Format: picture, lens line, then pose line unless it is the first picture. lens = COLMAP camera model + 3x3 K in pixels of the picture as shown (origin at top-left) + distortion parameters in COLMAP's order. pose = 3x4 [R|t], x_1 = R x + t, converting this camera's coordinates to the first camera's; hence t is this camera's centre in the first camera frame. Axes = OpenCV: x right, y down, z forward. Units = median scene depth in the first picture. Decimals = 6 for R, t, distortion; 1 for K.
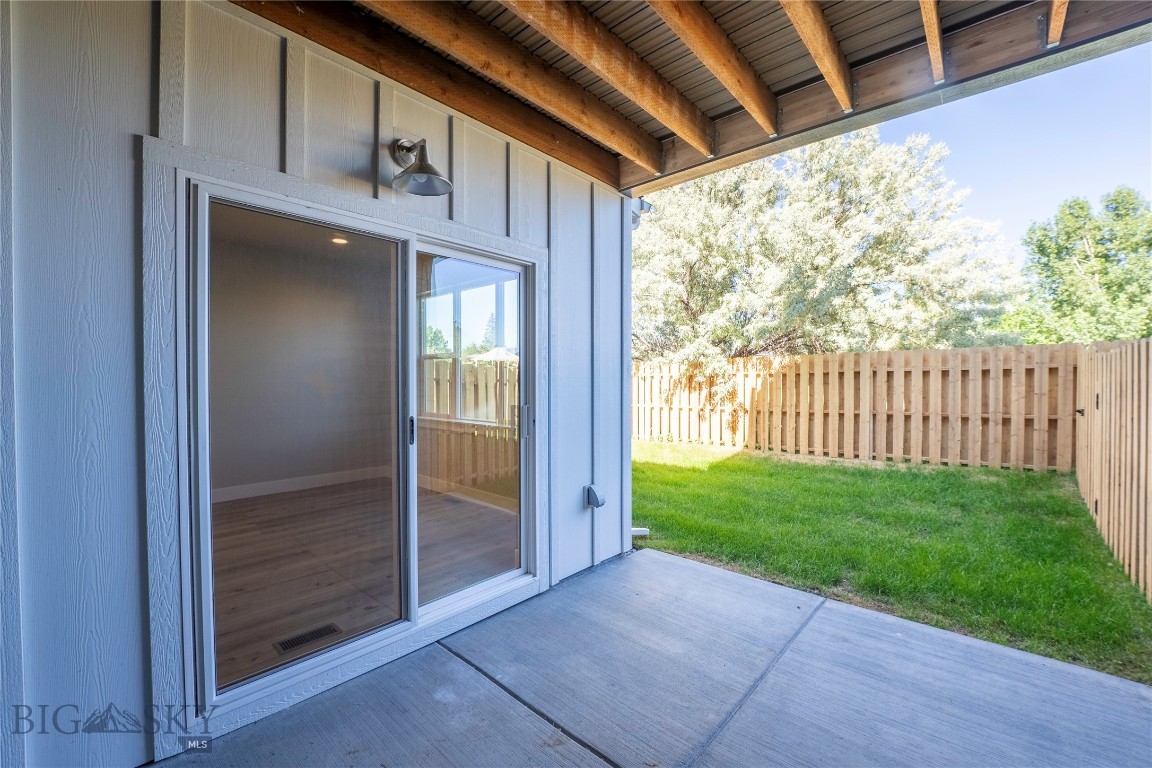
lens RADIAL K [[471.4, 0, 580.3], [0, 471.4, 385.9], [0, 0, 1]] dist [-0.000761, 0.001858]
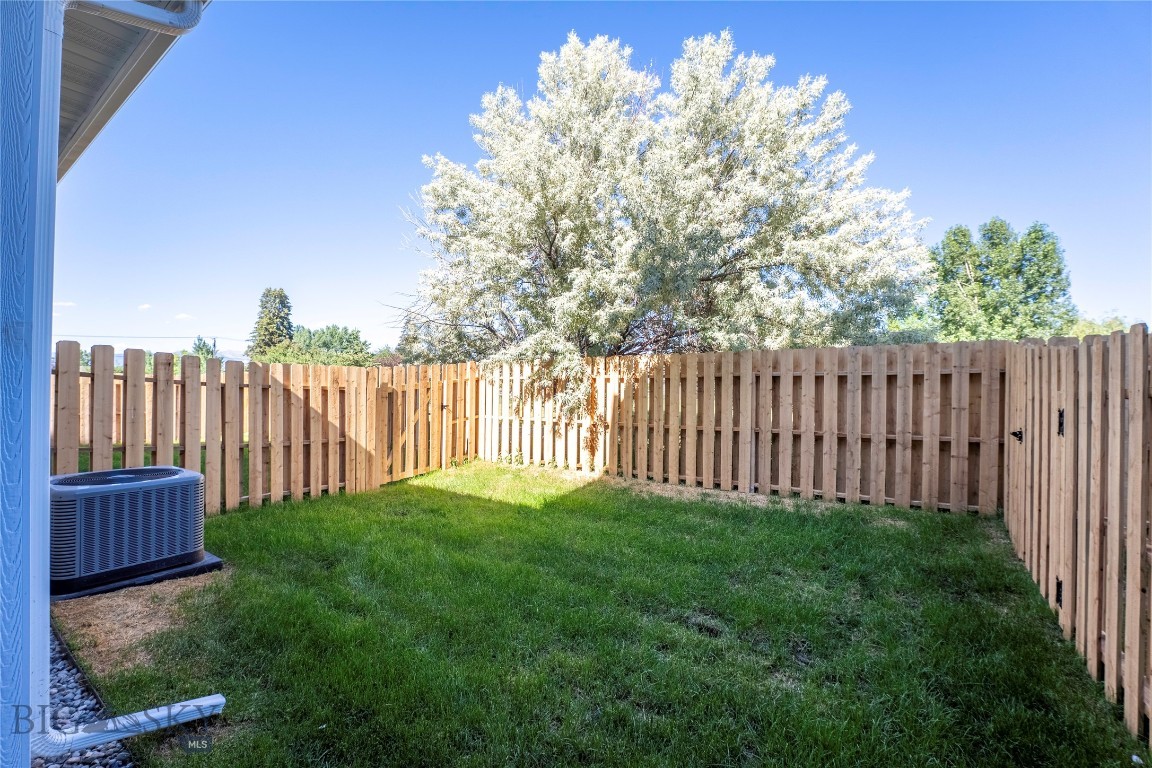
lens RADIAL K [[471.4, 0, 569.5], [0, 471.4, 386.9], [0, 0, 1]] dist [-0.000761, 0.001858]
pose [[0.992210, 0.015448, 0.123612, 0.228016], [-0.013700, 0.999794, -0.014976, 0.002441], [-0.123818, 0.013166, 0.992218, 0.281968]]
